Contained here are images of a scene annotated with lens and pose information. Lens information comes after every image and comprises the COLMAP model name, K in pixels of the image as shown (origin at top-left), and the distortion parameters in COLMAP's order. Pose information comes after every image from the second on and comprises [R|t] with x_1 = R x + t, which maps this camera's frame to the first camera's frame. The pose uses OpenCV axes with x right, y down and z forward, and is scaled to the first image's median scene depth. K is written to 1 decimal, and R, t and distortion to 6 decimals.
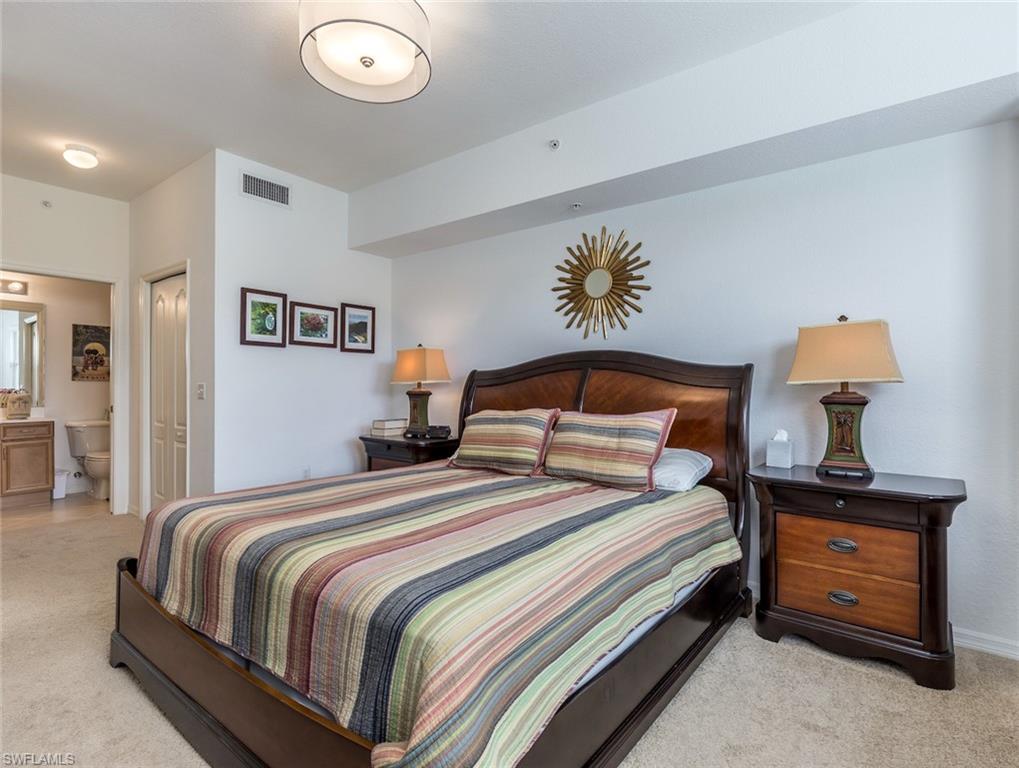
lens RADIAL K [[523.9, 0, 507.1], [0, 523.9, 380.9], [0, 0, 1]] dist [0.009953, -0.002970]
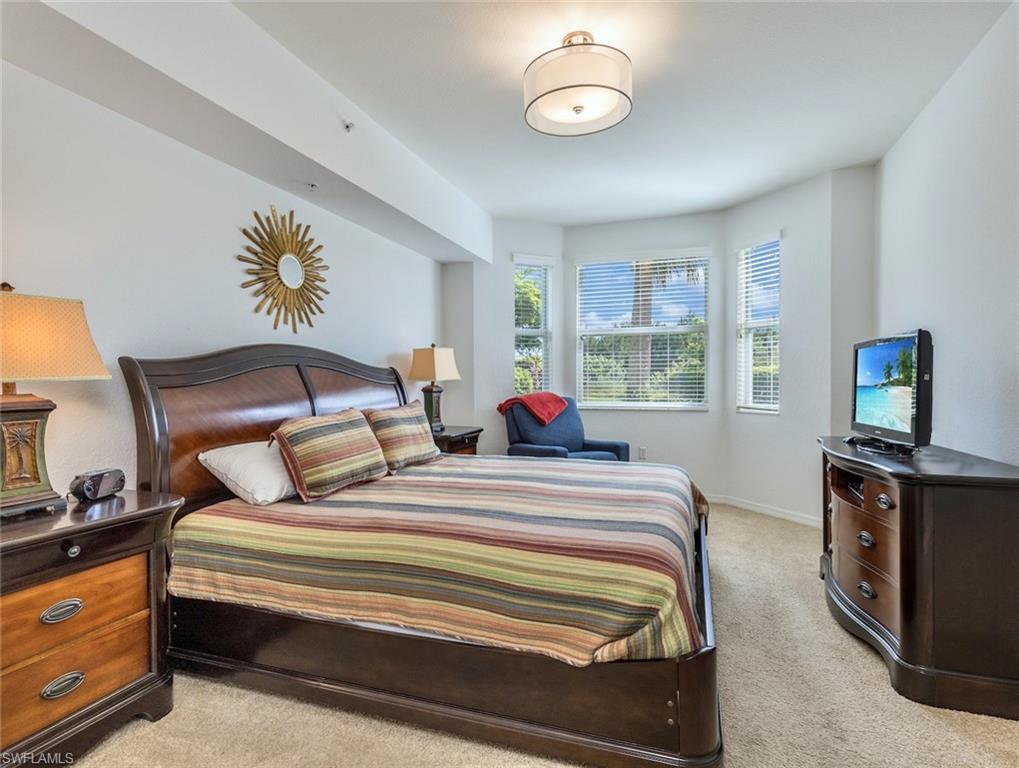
lens RADIAL K [[523.9, 0, 511.4], [0, 523.9, 385.1], [0, 0, 1]] dist [0.009953, -0.002970]
pose [[-0.326477, -0.006856, 0.945180, -0.852897], [0.000450, 0.999972, 0.007409, 0.004897], [-0.945205, 0.002844, -0.326465, 0.982289]]
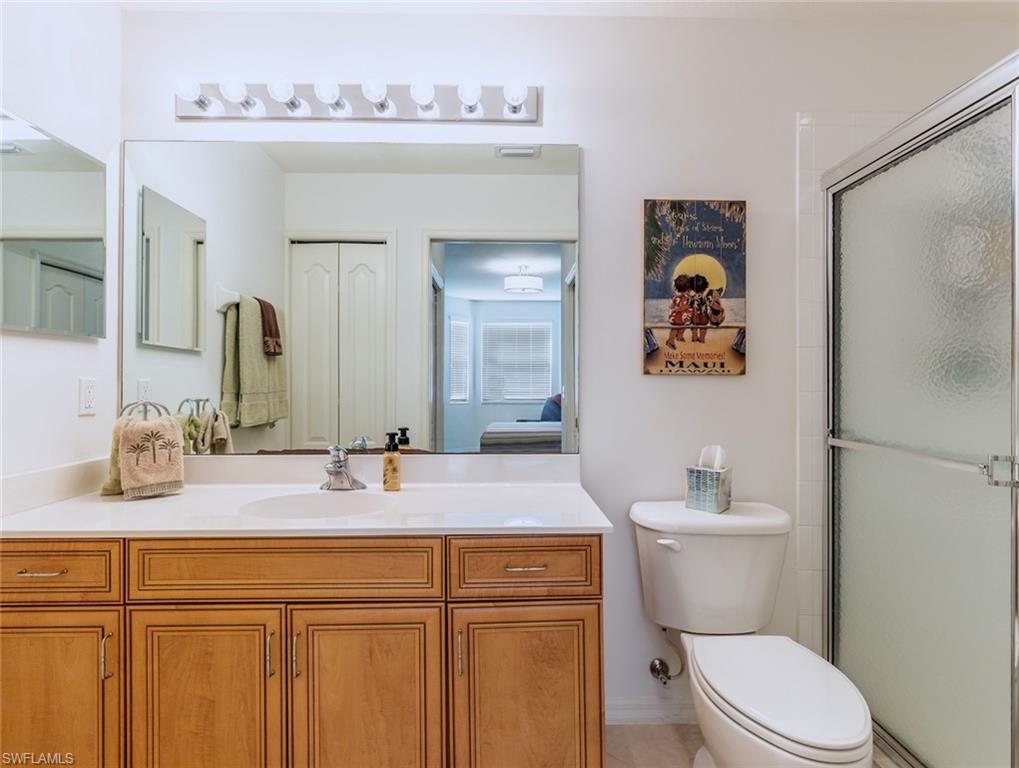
lens RADIAL K [[485.5, 0, 510.0], [0, 485.5, 383.5], [0, 0, 1]] dist [-0.001310, -0.000186]
pose [[0.631516, -0.001659, -0.775361, -0.304896], [0.005366, 0.999983, 0.002230, 0.001937], [0.775345, -0.005569, 0.631514, 0.352620]]
